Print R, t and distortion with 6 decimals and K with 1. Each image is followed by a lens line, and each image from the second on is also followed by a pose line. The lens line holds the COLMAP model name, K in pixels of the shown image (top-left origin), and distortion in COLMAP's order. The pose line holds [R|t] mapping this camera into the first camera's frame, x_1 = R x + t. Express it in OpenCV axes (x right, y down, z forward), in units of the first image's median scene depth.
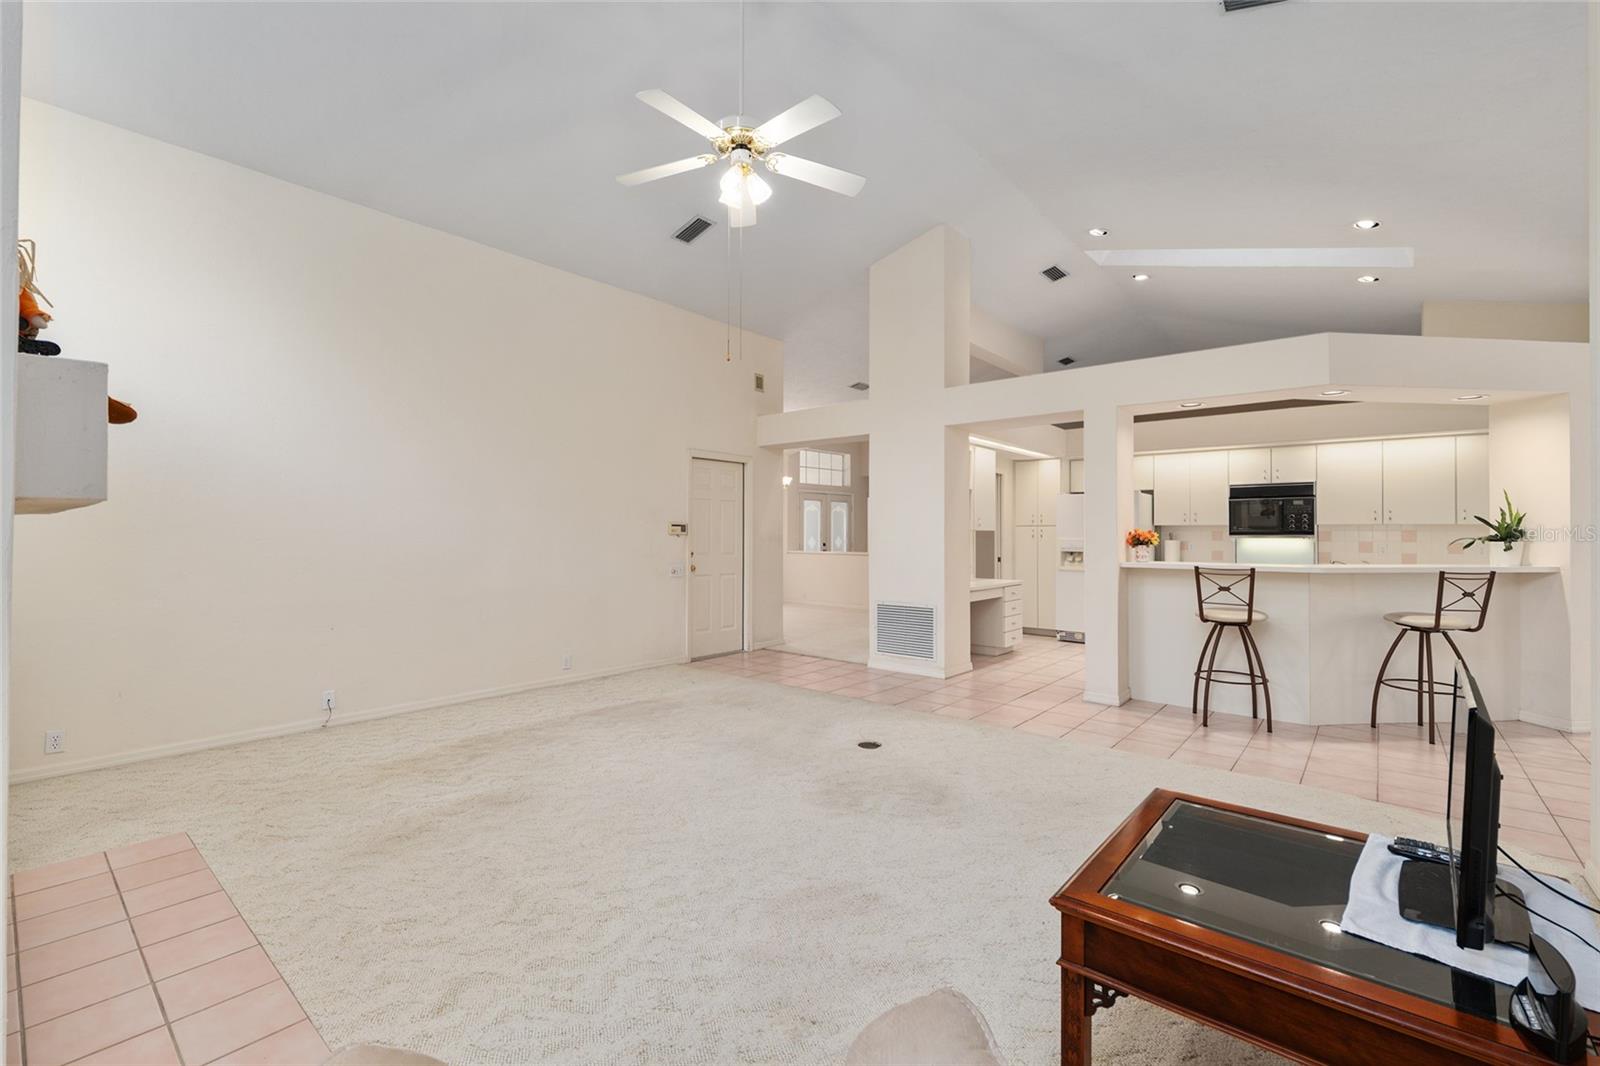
lens RADIAL K [[687.3, 0, 792.5], [0, 687.3, 529.4], [0, 0, 1]] dist [-0.006106, -0.000381]
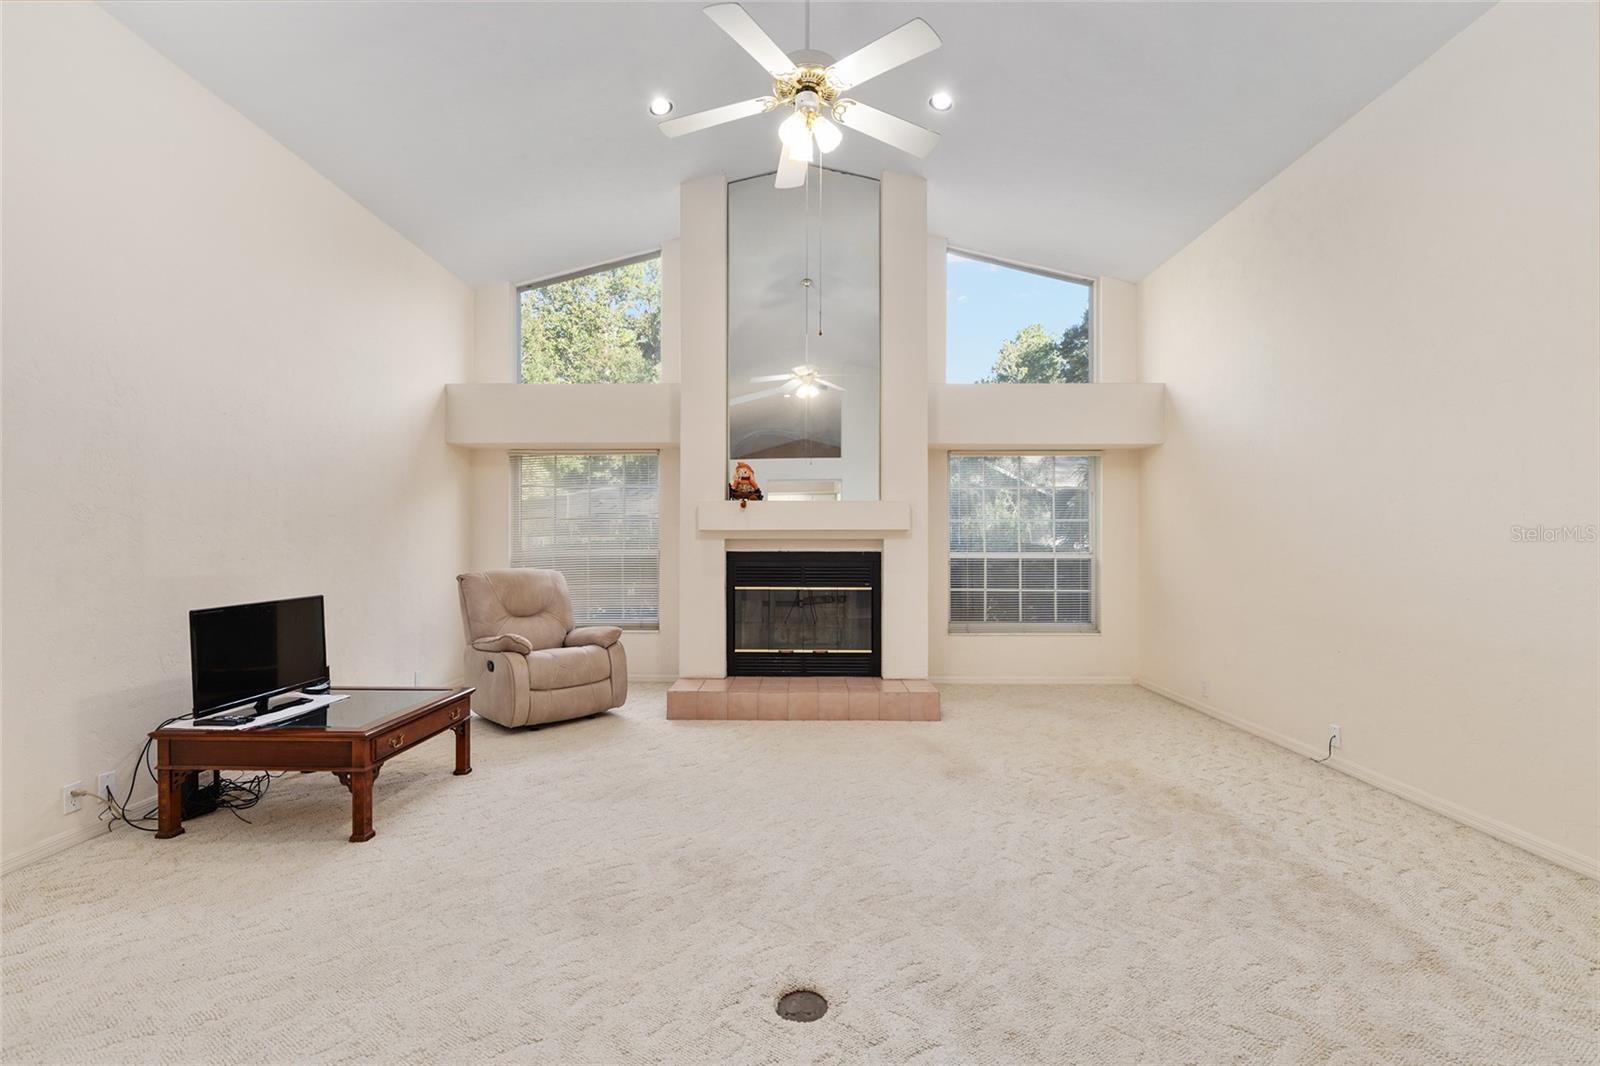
lens RADIAL K [[692.5, 0, 793.4], [0, 692.5, 536.3], [0, 0, 1]] dist [-0.003926, -0.000519]
pose [[-0.769347, -0.009553, -0.638760, 0.236442], [0.000922, 0.999871, -0.016065, 0.012224], [0.638831, -0.012948, -0.769238, 0.787498]]
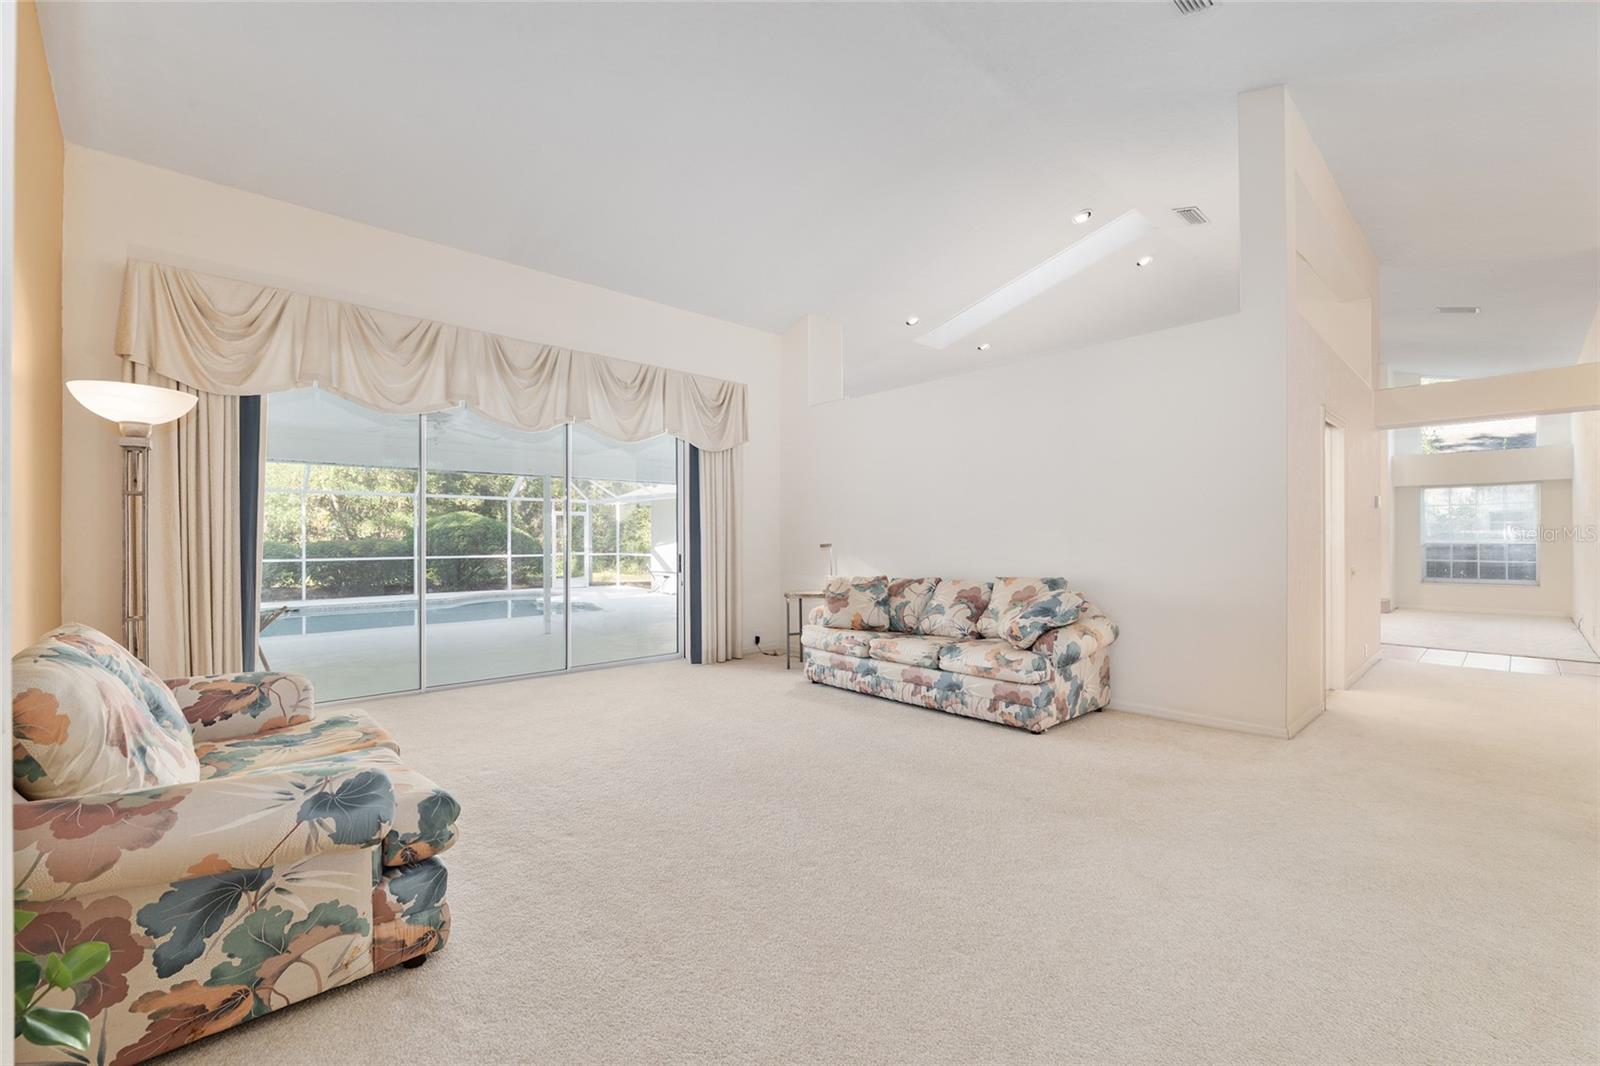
lens RADIAL K [[670.7, 0, 800.8], [0, 670.7, 537.5], [0, 0, 1]] dist [-0.008734, 0.000730]
pose [[-0.993307, 0.000757, 0.115500, 0.808312], [-0.000149, 0.999969, -0.007830, 0.025212], [-0.115502, -0.007795, -0.993277, 1.976435]]
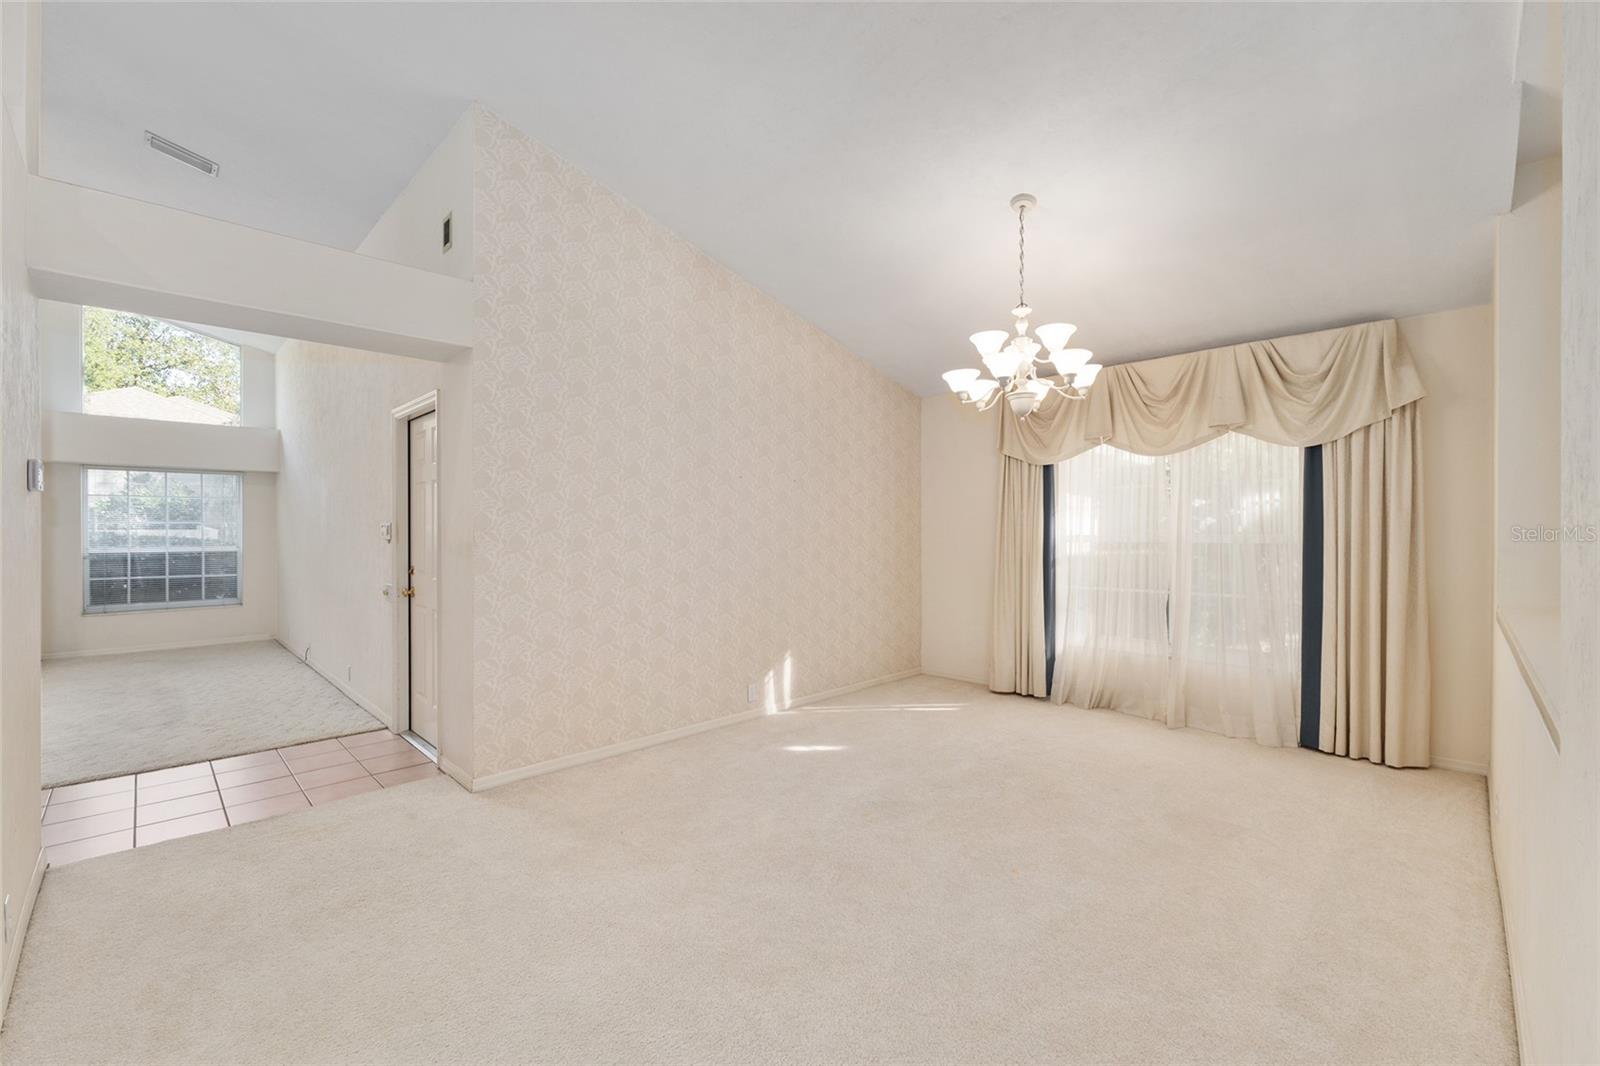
lens RADIAL K [[670.7, 0, 800.8], [0, 670.7, 537.5], [0, 0, 1]] dist [-0.008734, 0.000730]
pose [[-0.077186, 0.006752, -0.996994, 0.446958], [0.007235, 0.999955, 0.006212, 0.003737], [0.996990, -0.006734, -0.077232, 1.401731]]
